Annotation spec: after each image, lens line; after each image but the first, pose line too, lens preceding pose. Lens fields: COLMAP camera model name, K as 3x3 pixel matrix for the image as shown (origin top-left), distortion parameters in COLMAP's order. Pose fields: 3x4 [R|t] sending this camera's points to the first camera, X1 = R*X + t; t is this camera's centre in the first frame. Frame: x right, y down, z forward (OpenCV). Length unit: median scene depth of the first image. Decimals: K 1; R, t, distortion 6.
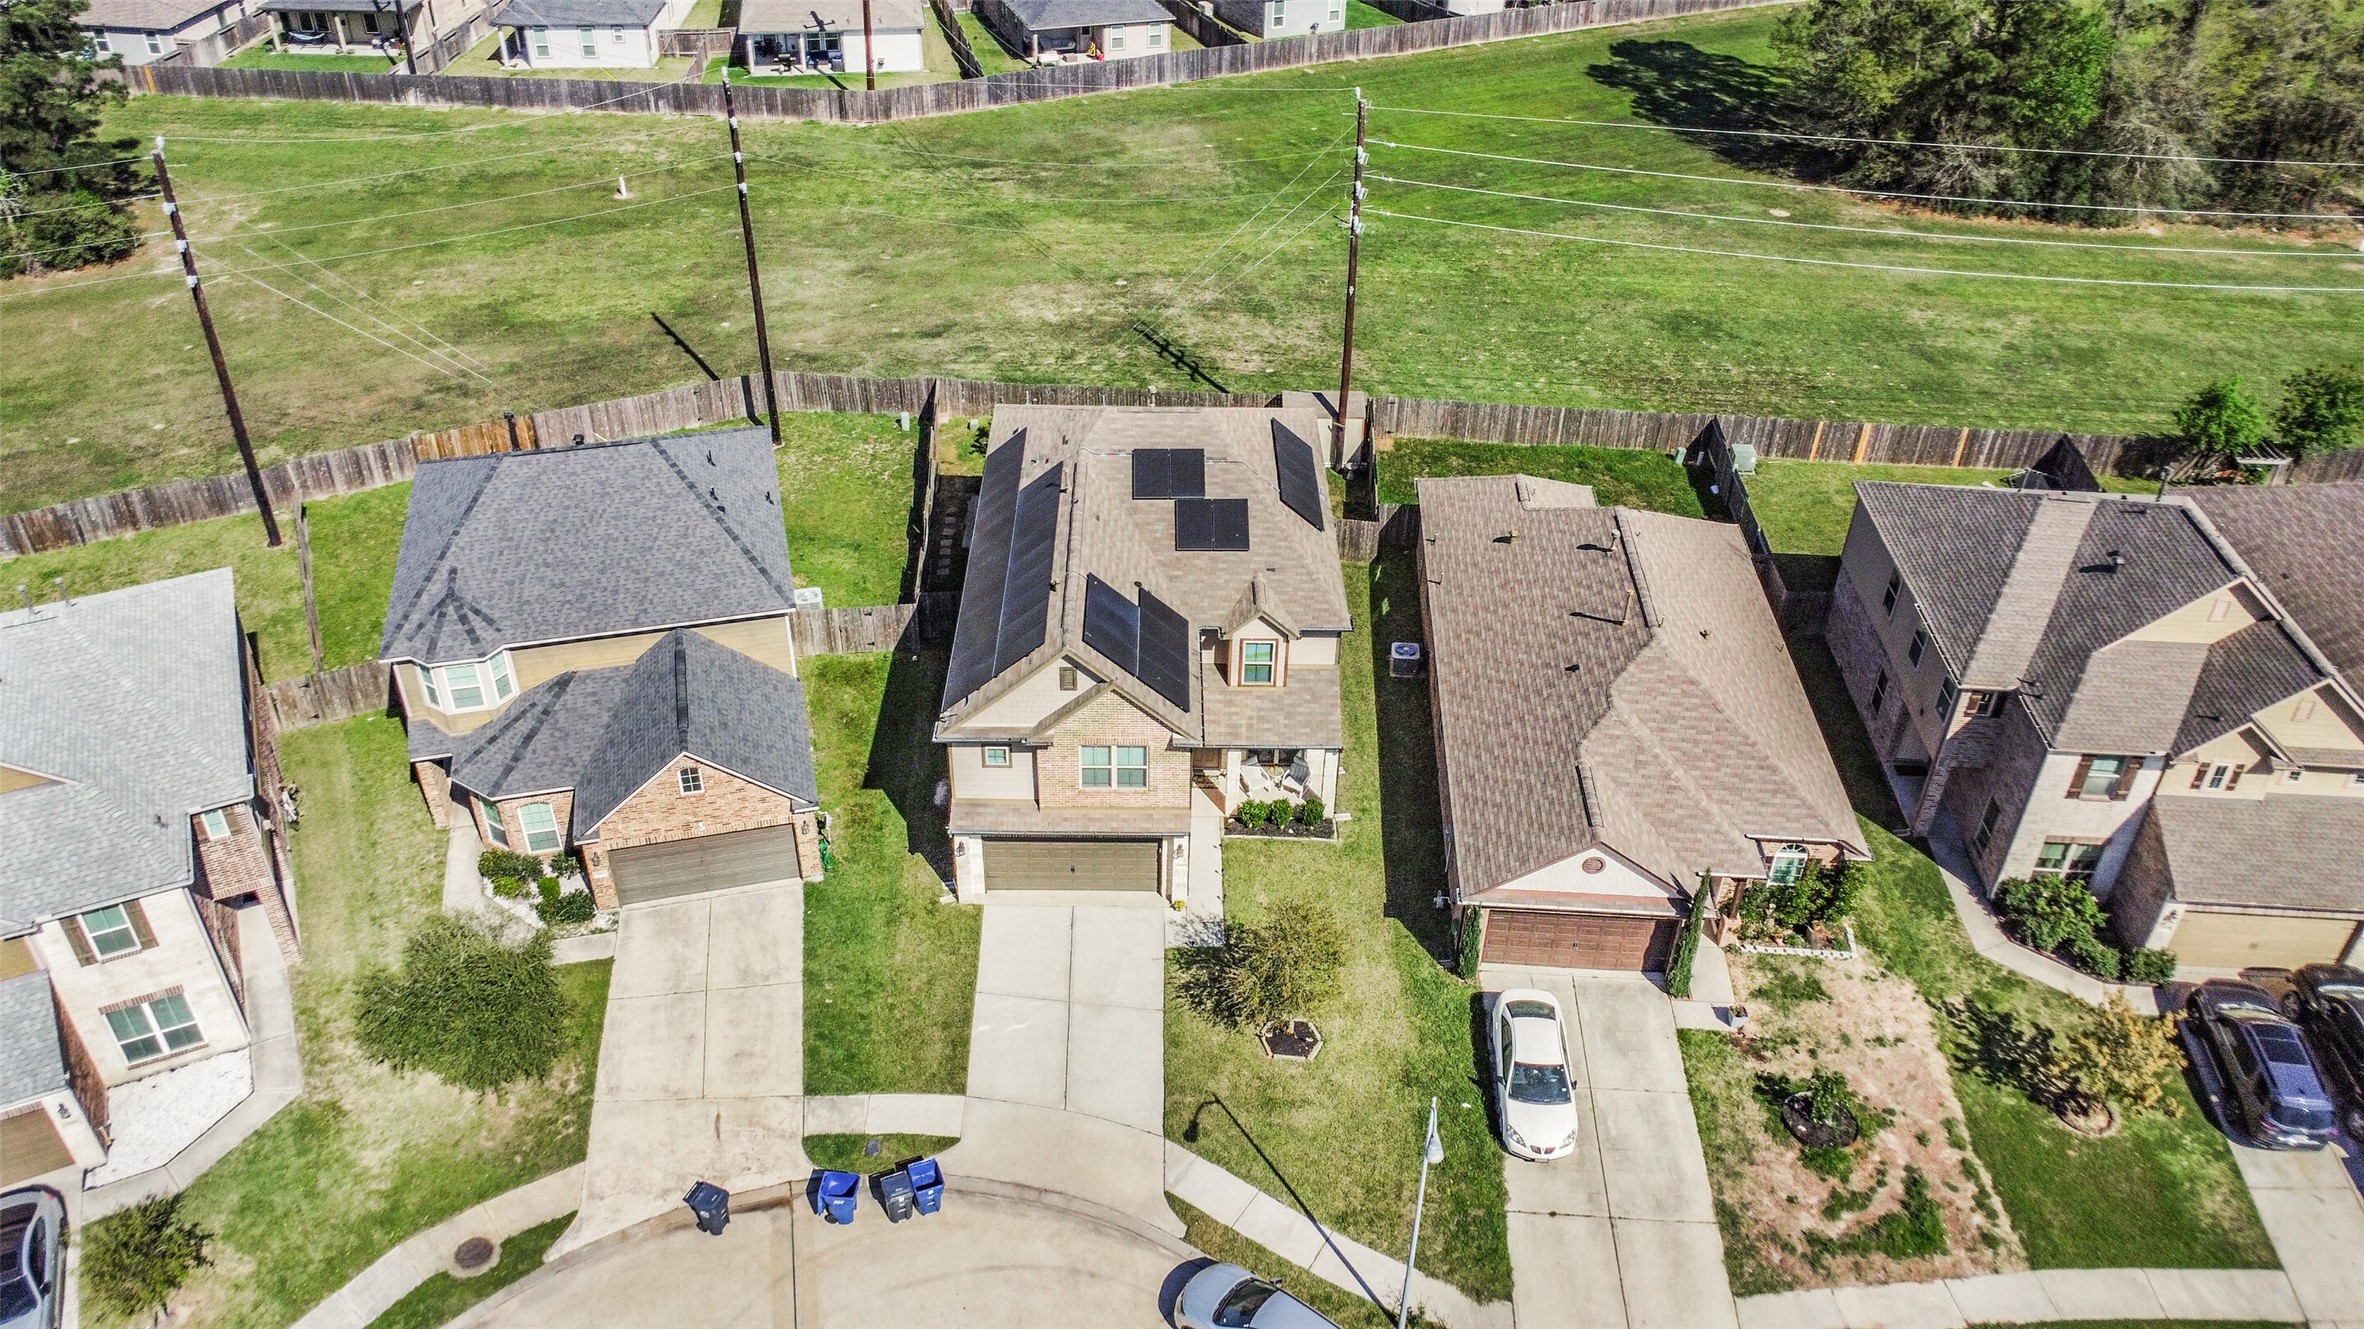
lens RADIAL K [[1720.2, 0, 1182.0], [0, 1720.2, 664.5], [0, 0, 1]] dist [-0.037292, -0.004884]
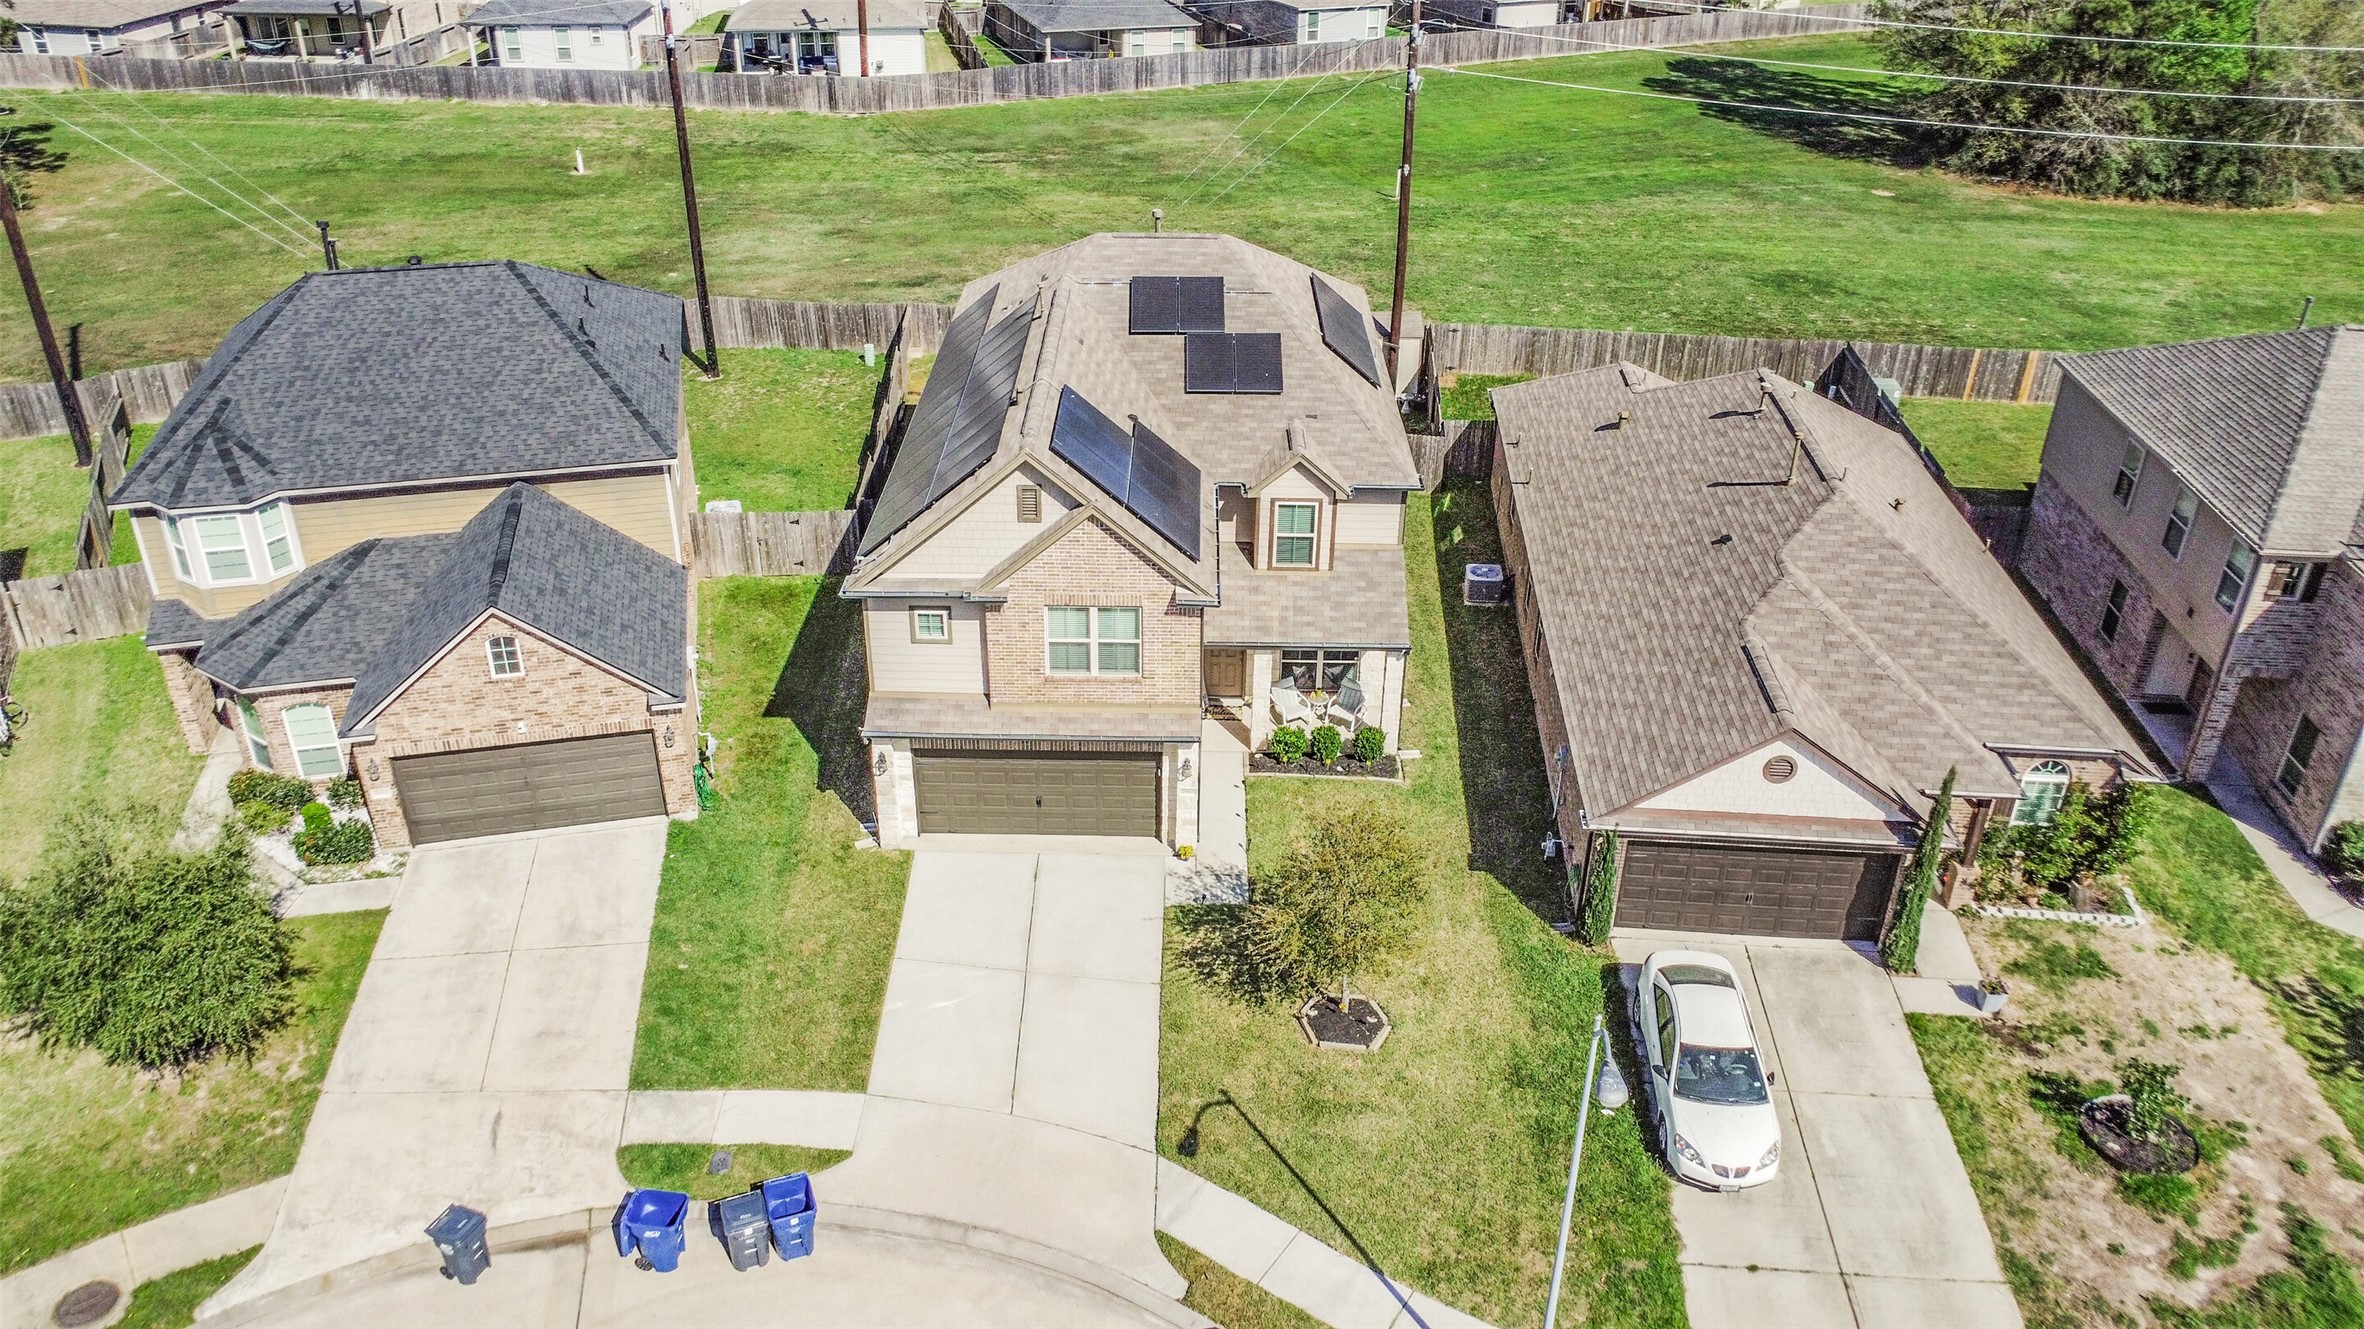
lens RADIAL K [[1720.2, 0, 1182.0], [0, 1720.2, 664.5], [0, 0, 1]] dist [-0.037292, -0.004884]
pose [[0.999826, 0.003898, -0.018254, 0.009502], [-0.005716, 0.994908, -0.100624, 0.132837], [0.017768, 0.100710, 0.994757, 0.274520]]
